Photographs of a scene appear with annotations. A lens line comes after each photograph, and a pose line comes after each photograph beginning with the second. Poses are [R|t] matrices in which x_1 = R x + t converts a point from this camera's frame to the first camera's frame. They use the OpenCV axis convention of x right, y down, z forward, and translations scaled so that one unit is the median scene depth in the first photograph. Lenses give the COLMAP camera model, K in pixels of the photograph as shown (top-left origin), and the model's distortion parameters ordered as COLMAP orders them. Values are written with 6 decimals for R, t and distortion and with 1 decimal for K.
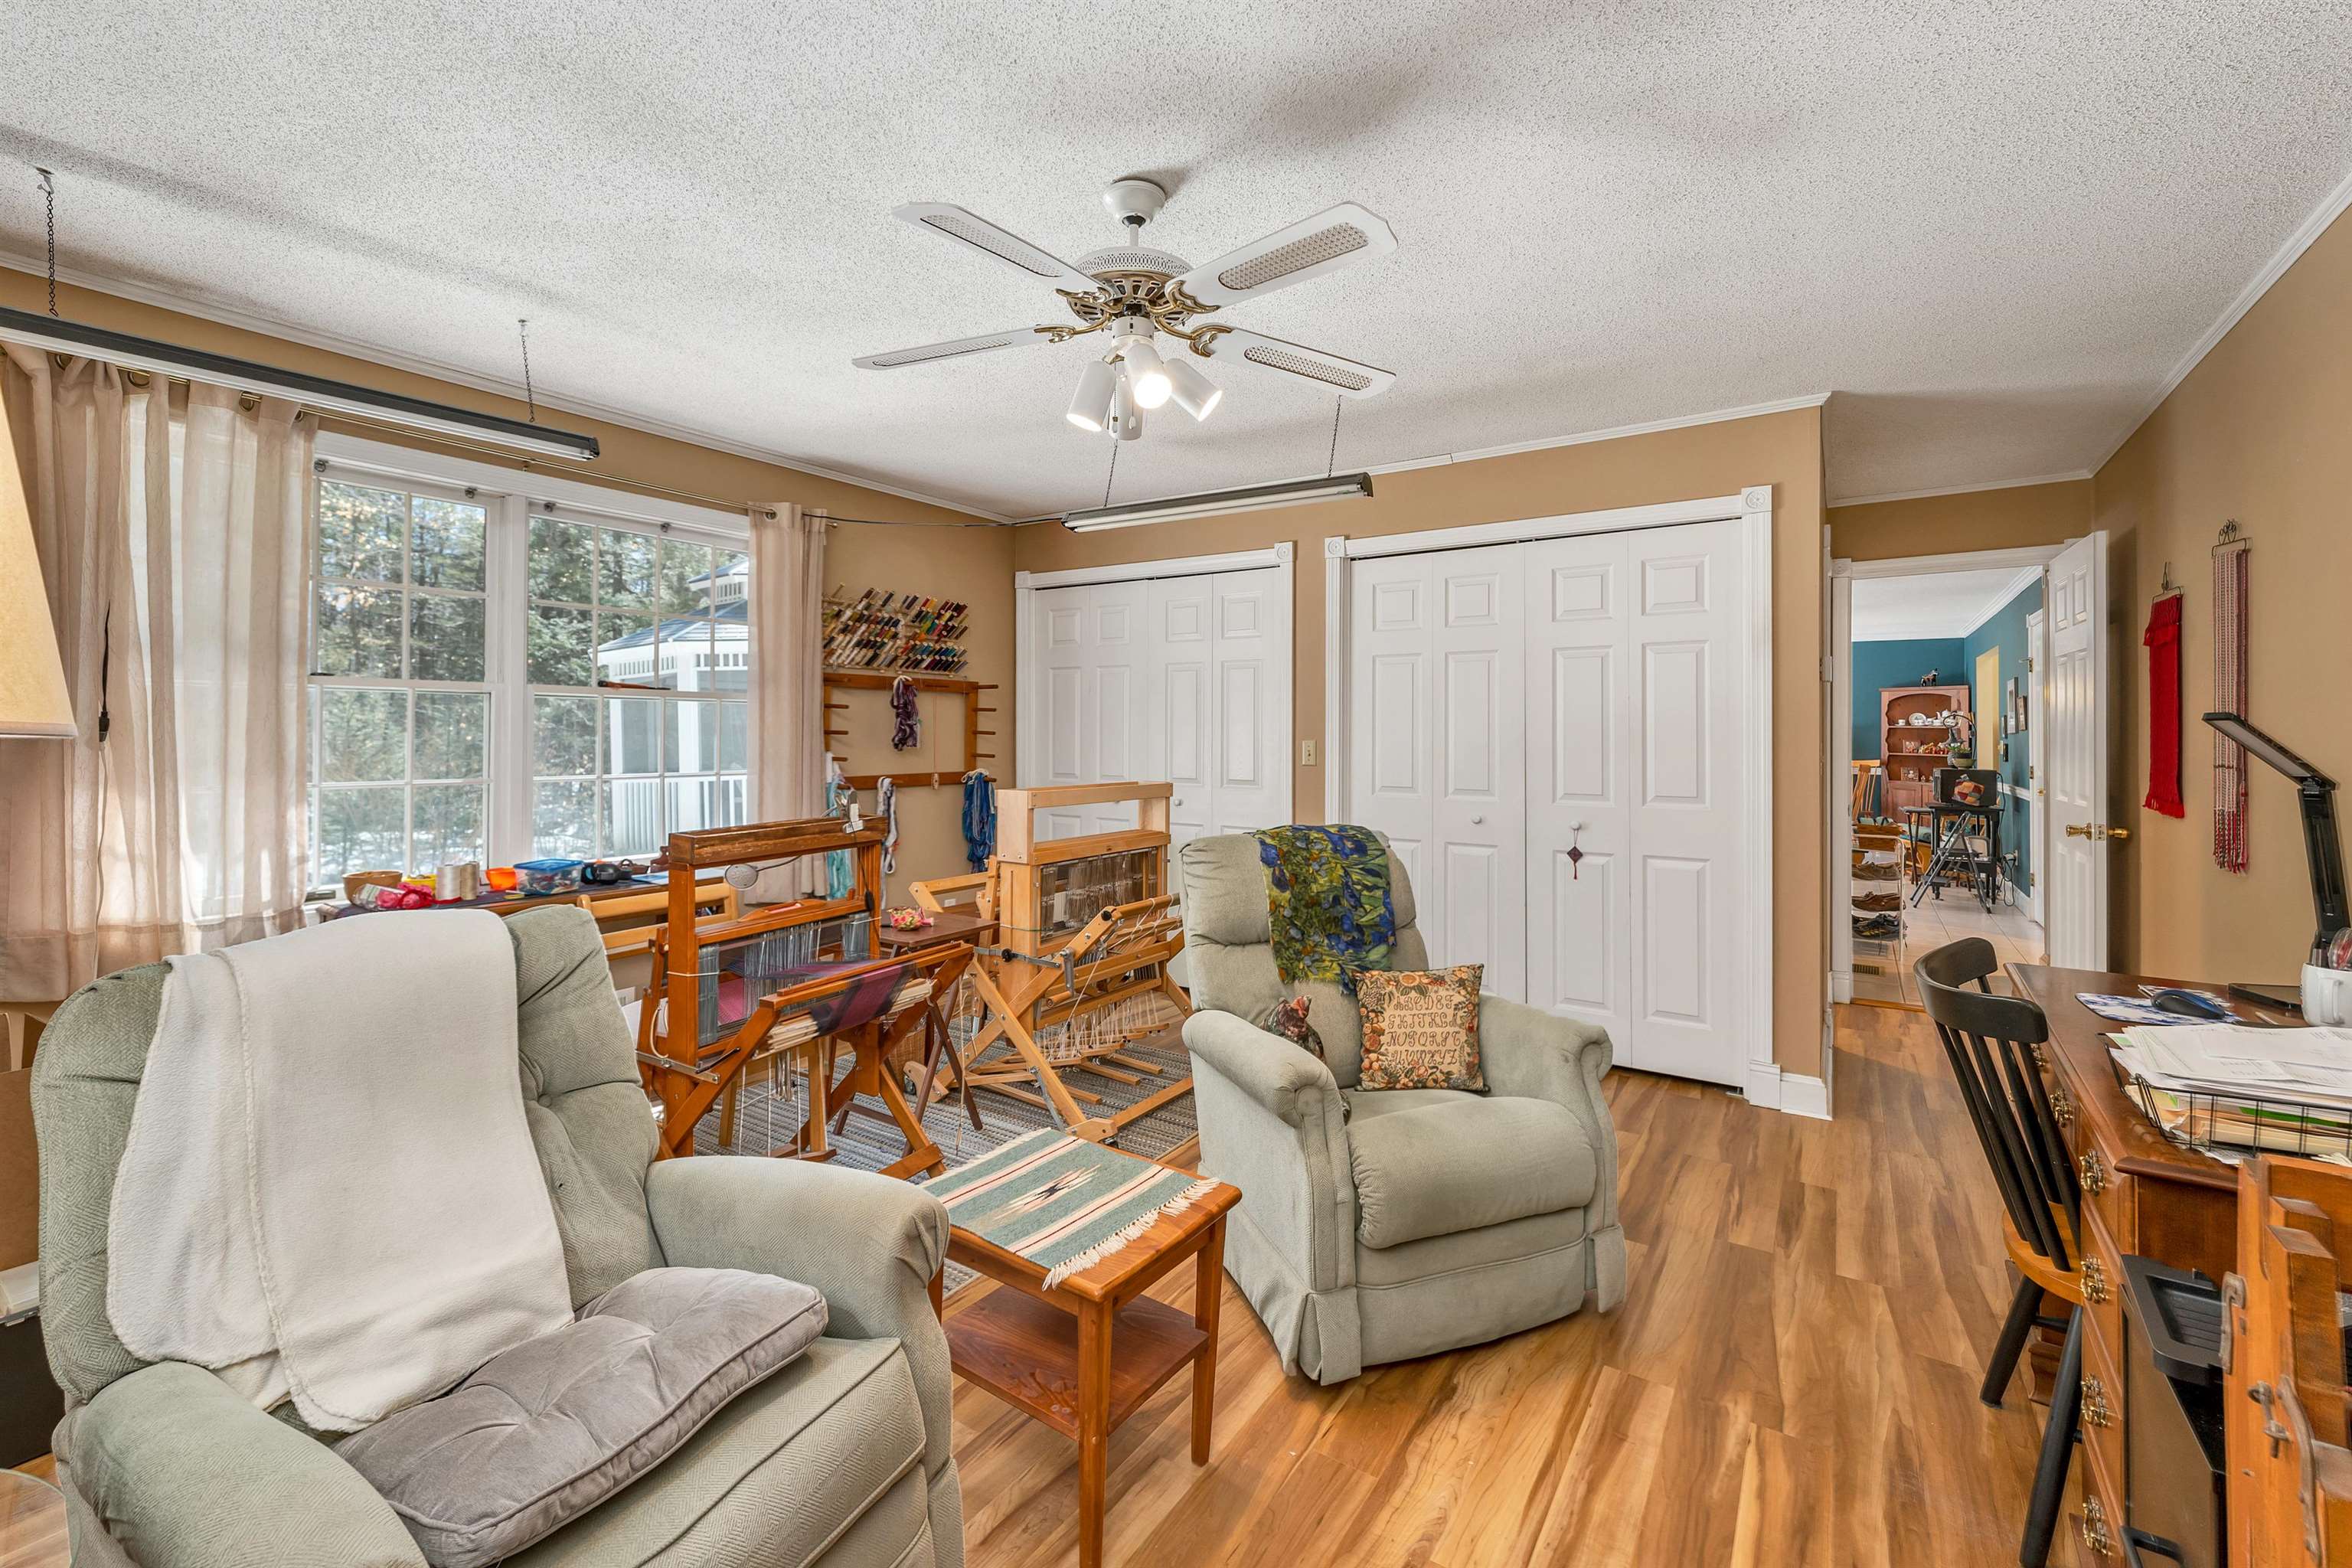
lens RADIAL K [[958.9, 0, 1193.2], [0, 958.9, 732.9], [0, 0, 1]] dist [0.000904, 0.000107]
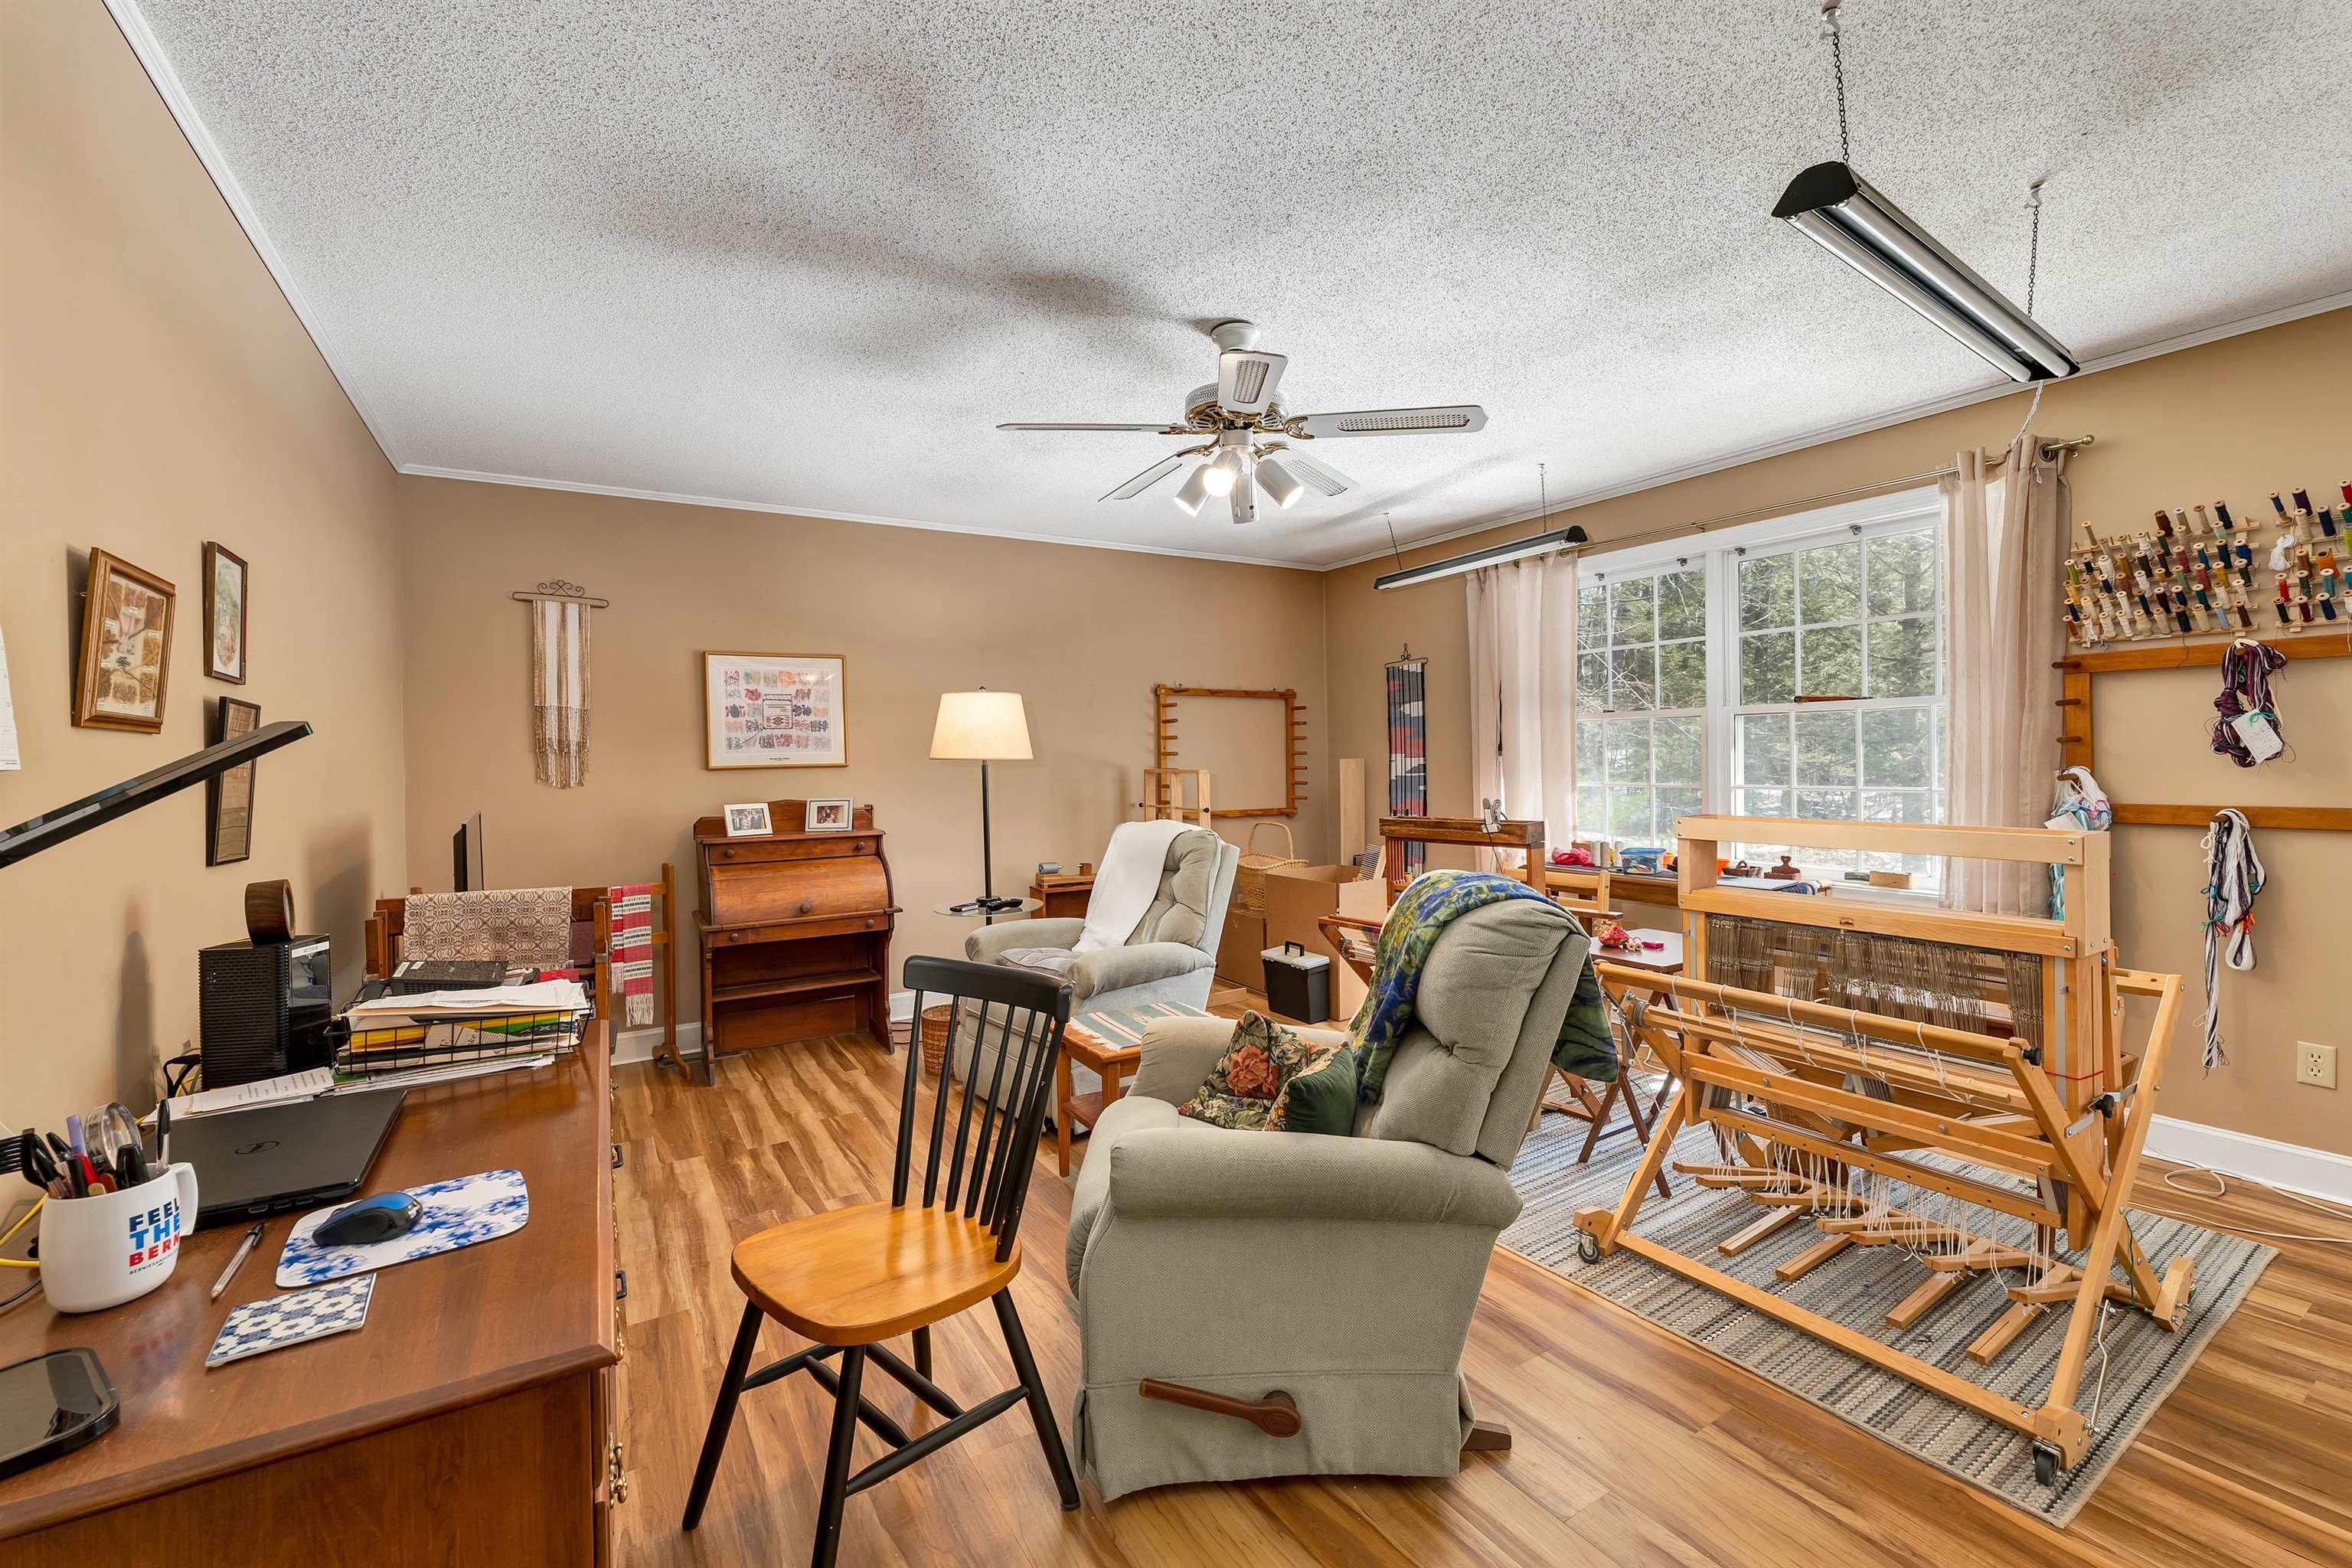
lens RADIAL K [[958.9, 0, 1180.3], [0, 958.9, 767.1], [0, 0, 1]] dist [0.000904, 0.000107]
pose [[-0.393982, 0.018999, -0.918922, 0.600264], [0.015460, 0.999782, 0.014043, 0.000545], [0.918988, -0.008674, -0.394189, 0.743552]]
